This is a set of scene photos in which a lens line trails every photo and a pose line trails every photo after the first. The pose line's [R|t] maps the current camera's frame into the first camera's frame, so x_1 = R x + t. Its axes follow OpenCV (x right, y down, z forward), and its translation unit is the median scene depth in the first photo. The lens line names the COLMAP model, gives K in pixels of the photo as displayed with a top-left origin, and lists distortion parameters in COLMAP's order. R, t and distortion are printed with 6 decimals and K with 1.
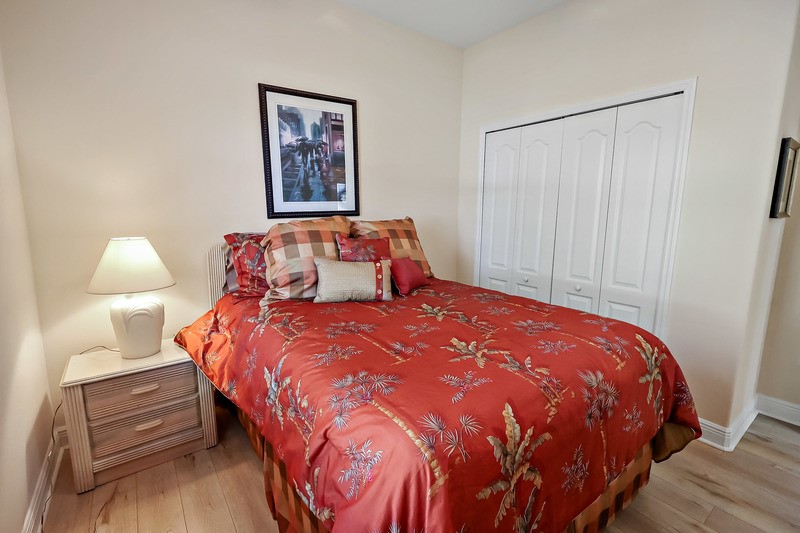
lens RADIAL K [[370.2, 0, 399.8], [0, 370.2, 266.4], [0, 0, 1]] dist [0.004300, 0.000128]
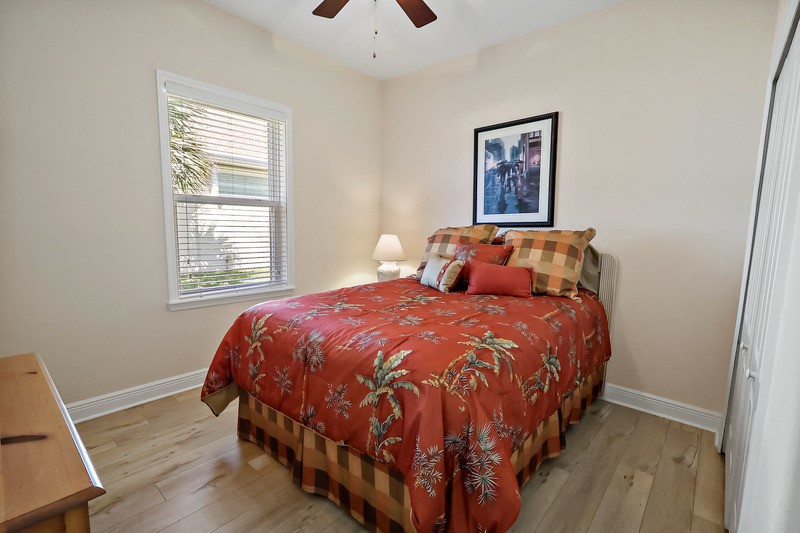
lens RADIAL K [[370.2, 0, 399.7], [0, 370.2, 270.6], [0, 0, 1]] dist [0.004300, 0.000128]
pose [[0.218872, 0.116023, -0.968831, 0.846192], [-0.165761, 0.982895, 0.080260, -0.038455], [0.961571, 0.143027, 0.234361, 0.436881]]
